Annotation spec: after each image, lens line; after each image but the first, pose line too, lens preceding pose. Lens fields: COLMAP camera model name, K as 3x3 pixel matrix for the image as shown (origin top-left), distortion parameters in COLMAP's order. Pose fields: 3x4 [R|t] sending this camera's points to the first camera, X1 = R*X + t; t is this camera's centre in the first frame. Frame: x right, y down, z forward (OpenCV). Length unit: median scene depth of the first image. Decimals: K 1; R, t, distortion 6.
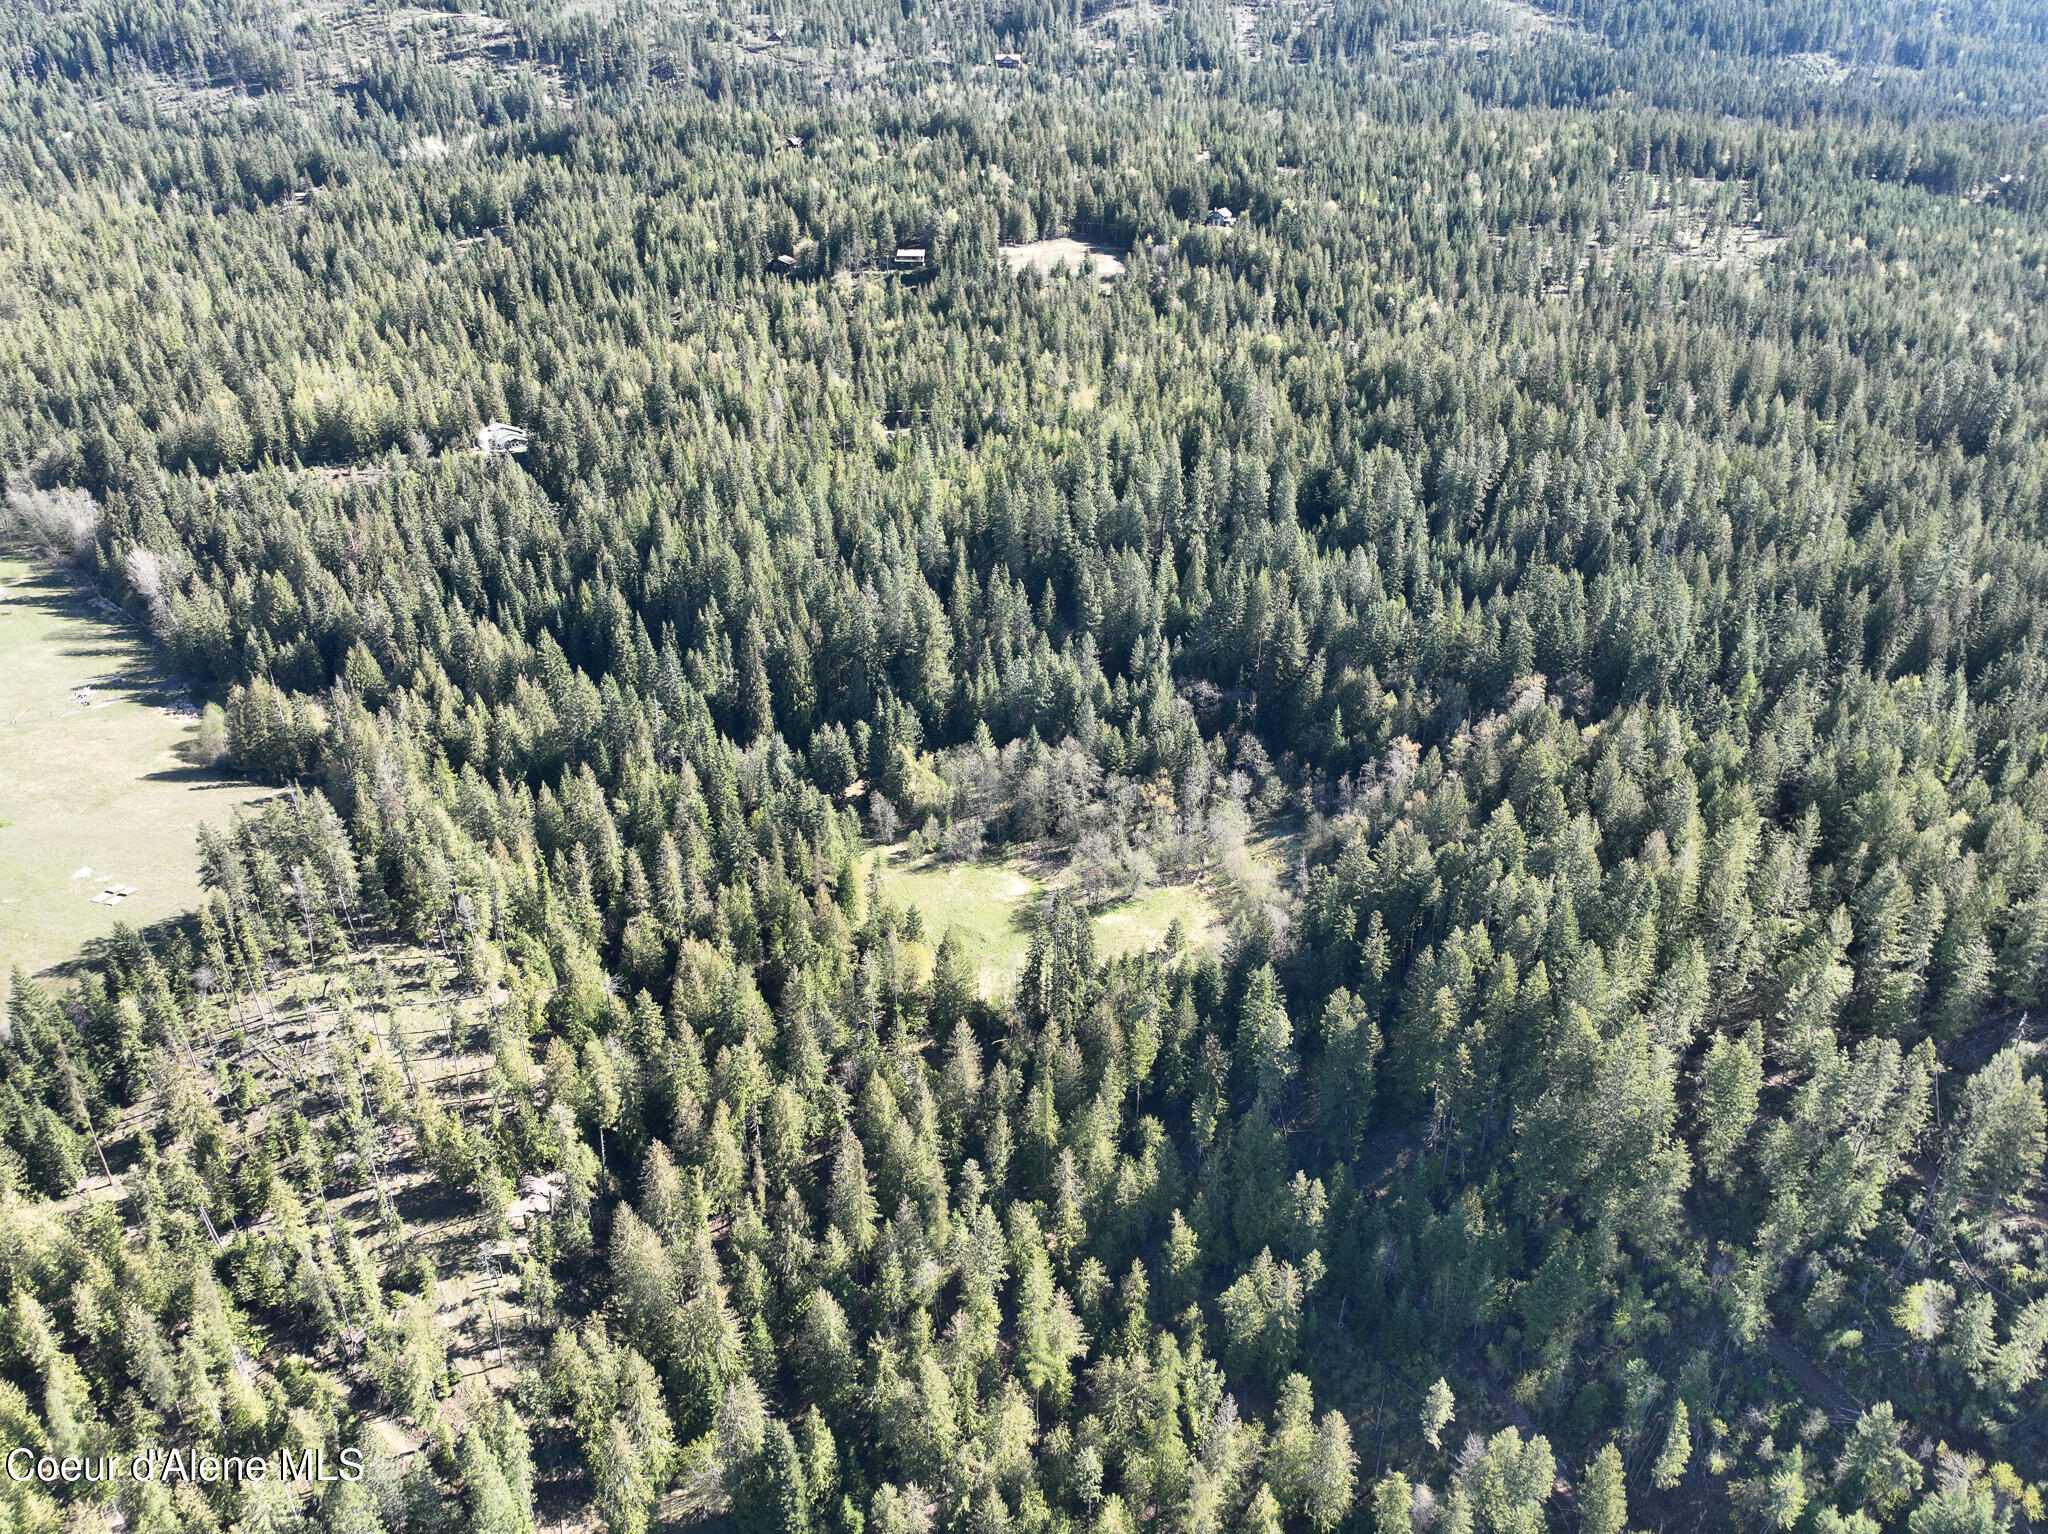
lens RADIAL K [[1448.1, 0, 1033.0], [0, 1448.1, 791.7], [0, 0, 1]] dist [-0.002774, 0.025241]
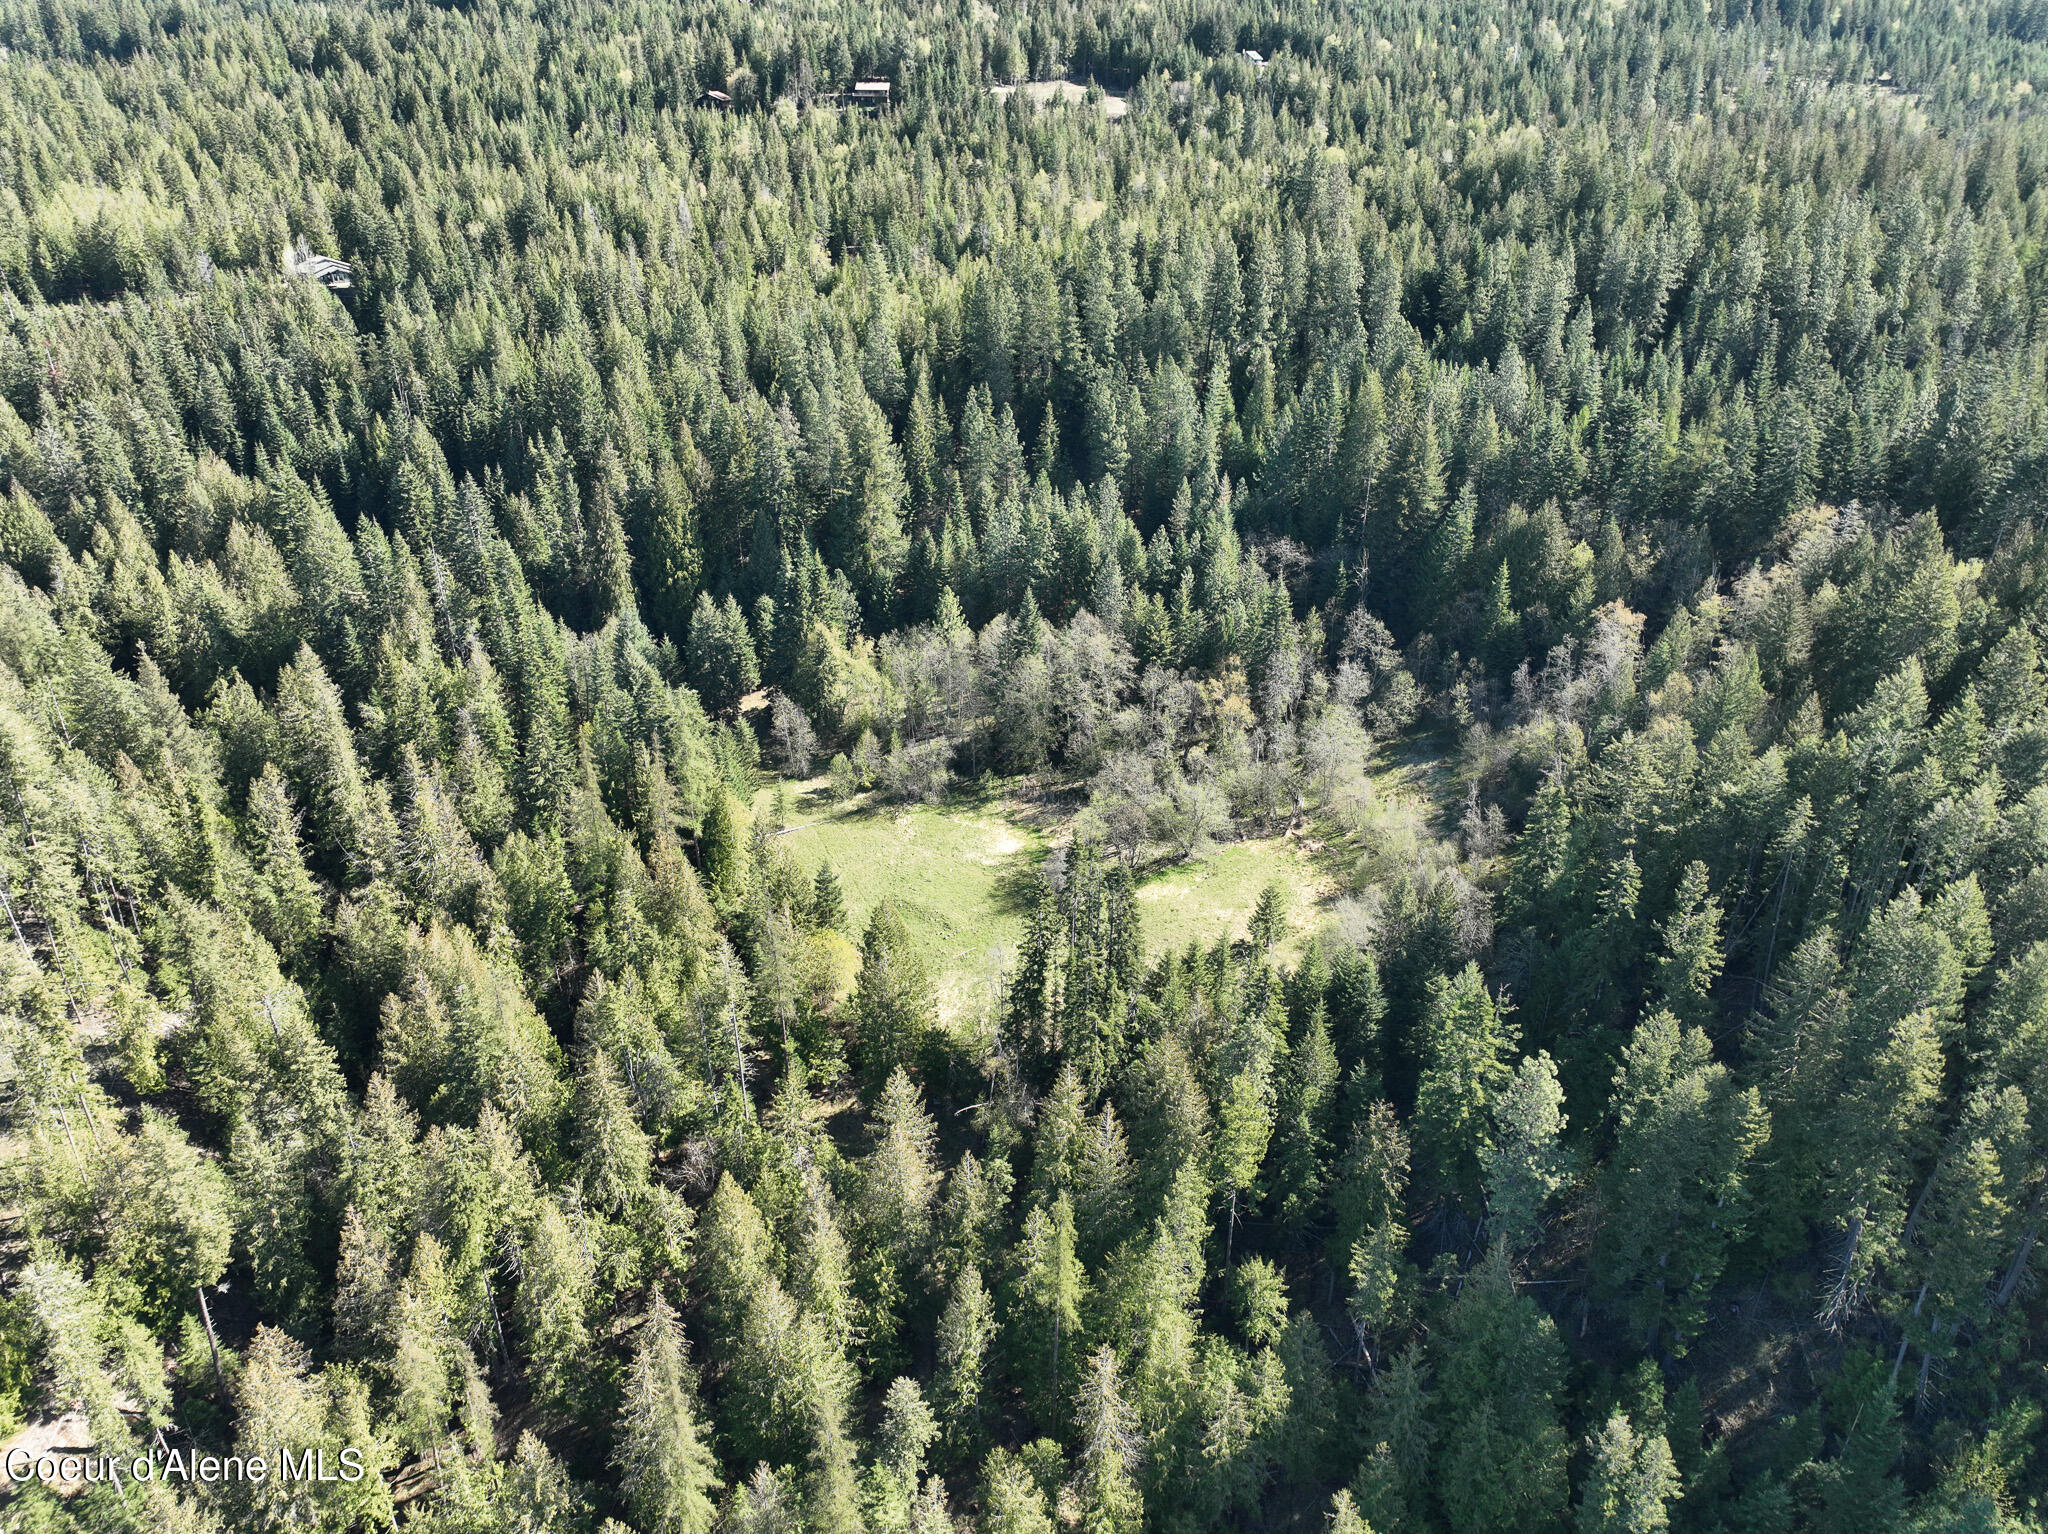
lens RADIAL K [[1441.8, 0, 1031.8], [0, 1441.8, 761.7], [0, 0, 1]] dist [-0.001206, 0.018710]
pose [[0.999975, -0.001700, 0.006824, -0.002457], [0.001859, 0.999724, -0.023403, 0.041531], [-0.006782, 0.023415, 0.999703, 0.343663]]
